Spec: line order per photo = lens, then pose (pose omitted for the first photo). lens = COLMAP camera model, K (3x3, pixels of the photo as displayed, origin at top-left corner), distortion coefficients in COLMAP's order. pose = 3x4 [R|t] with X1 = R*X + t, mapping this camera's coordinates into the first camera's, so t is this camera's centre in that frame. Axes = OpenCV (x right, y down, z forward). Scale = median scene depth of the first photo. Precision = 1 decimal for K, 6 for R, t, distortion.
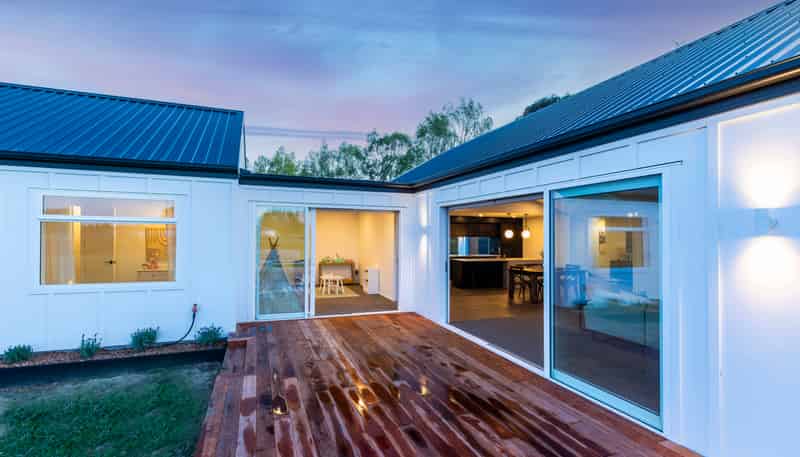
lens RADIAL K [[372.2, 0, 397.5], [0, 372.2, 231.9], [0, 0, 1]] dist [0.003343, 0.001591]
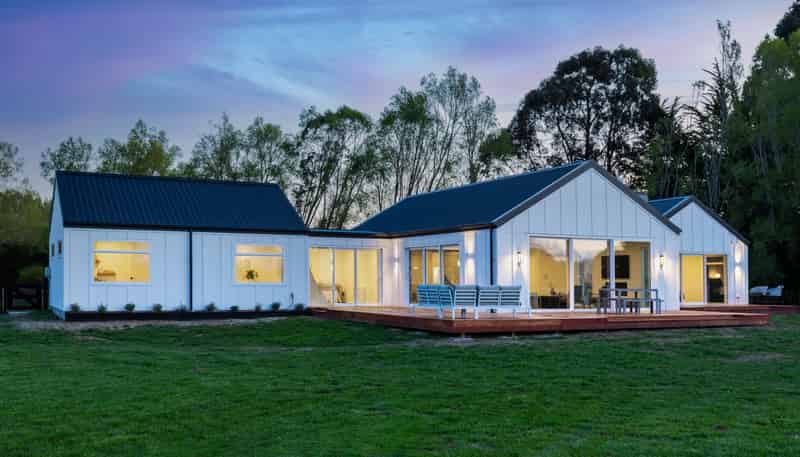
lens RADIAL K [[799.6, 0, 401.1], [0, 799.6, 274.7], [0, 0, 1]] dist [-0.017193, 0.000000]
pose [[0.996221, -0.000563, 0.086854, -0.037575], [0.000575, 1.000000, -0.000113, 0.010479], [-0.086854, 0.000162, 0.996221, -0.442278]]
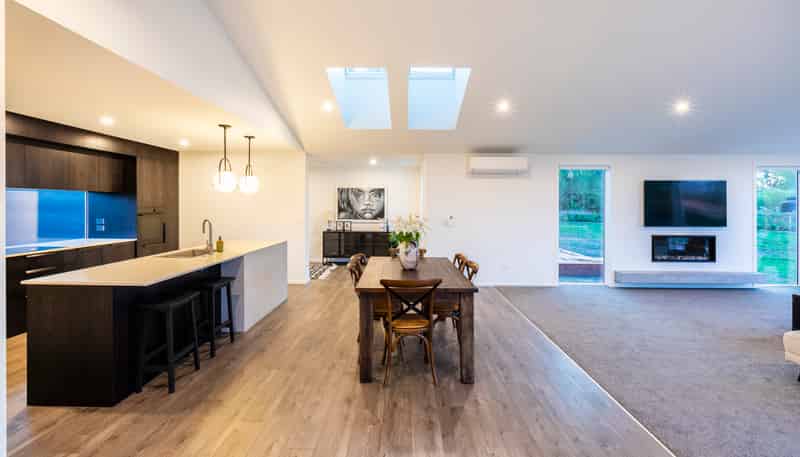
lens RADIAL K [[372.2, 0, 418.6], [0, 372.2, 207.1], [0, 0, 1]] dist [0.003343, 0.001591]
pose [[0.379863, -0.010008, 0.924989, 0.007767], [-0.015781, 0.999726, 0.017297, 0.005300], [-0.924908, -0.021167, 0.379600, 0.166678]]
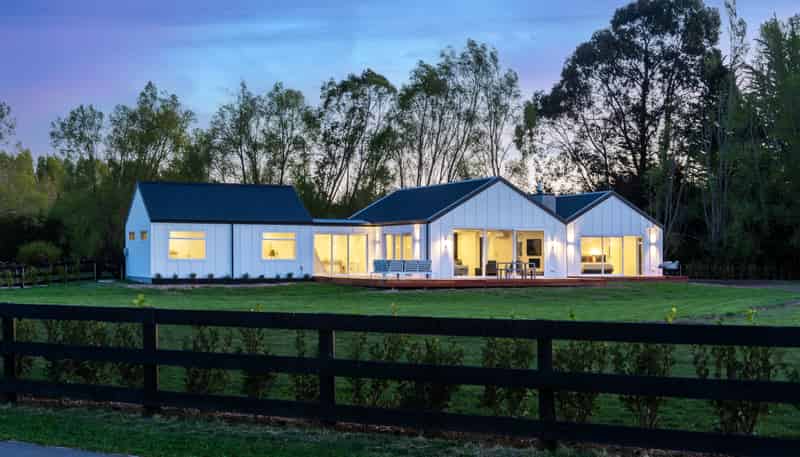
lens RADIAL K [[1093.1, 0, 409.4], [0, 1093.1, 266.9], [0, 0, 1]] dist [0.033273, 0.000000]
pose [[0.999644, -0.002777, 0.026545, 0.013846], [0.002339, 0.999861, 0.016533, 0.006055], [-0.026587, -0.016465, 0.999511, -0.973159]]
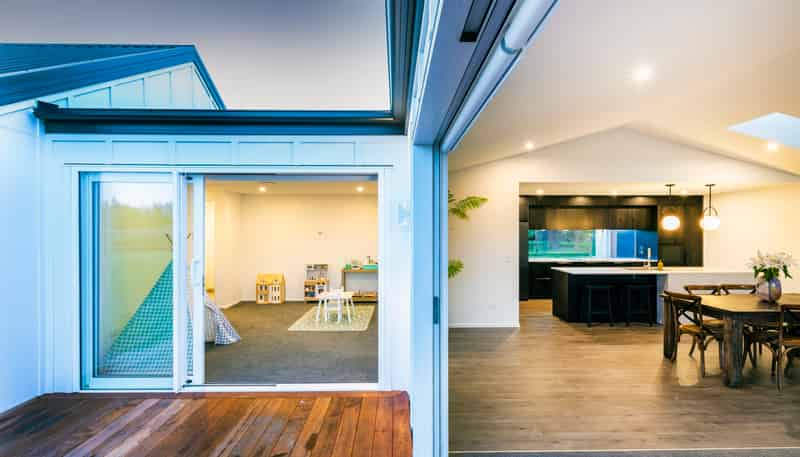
lens RADIAL K [[372.2, 0, 401.4], [0, 372.2, 232.4], [0, 0, 1]] dist [0.003343, 0.001591]
pose [[0.935611, -0.006643, -0.352970, 0.030998], [0.012052, 0.999841, 0.013128, 0.001764], [0.352827, -0.016537, 0.935543, 0.088328]]
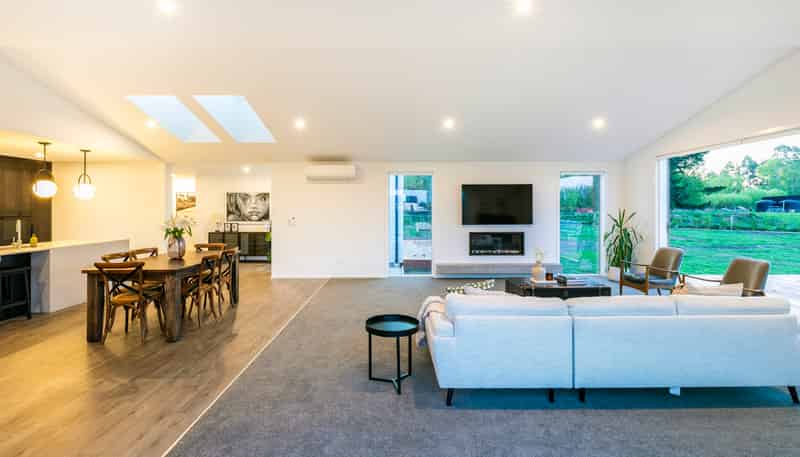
lens RADIAL K [[372.2, 0, 404.9], [0, 372.2, 206.6], [0, 0, 1]] dist [0.003343, 0.001591]
pose [[0.374537, -0.004604, 0.927201, 0.011448], [-0.007533, 0.999940, 0.008008, 0.004850], [-0.927181, -0.009984, 0.374480, 0.106309]]
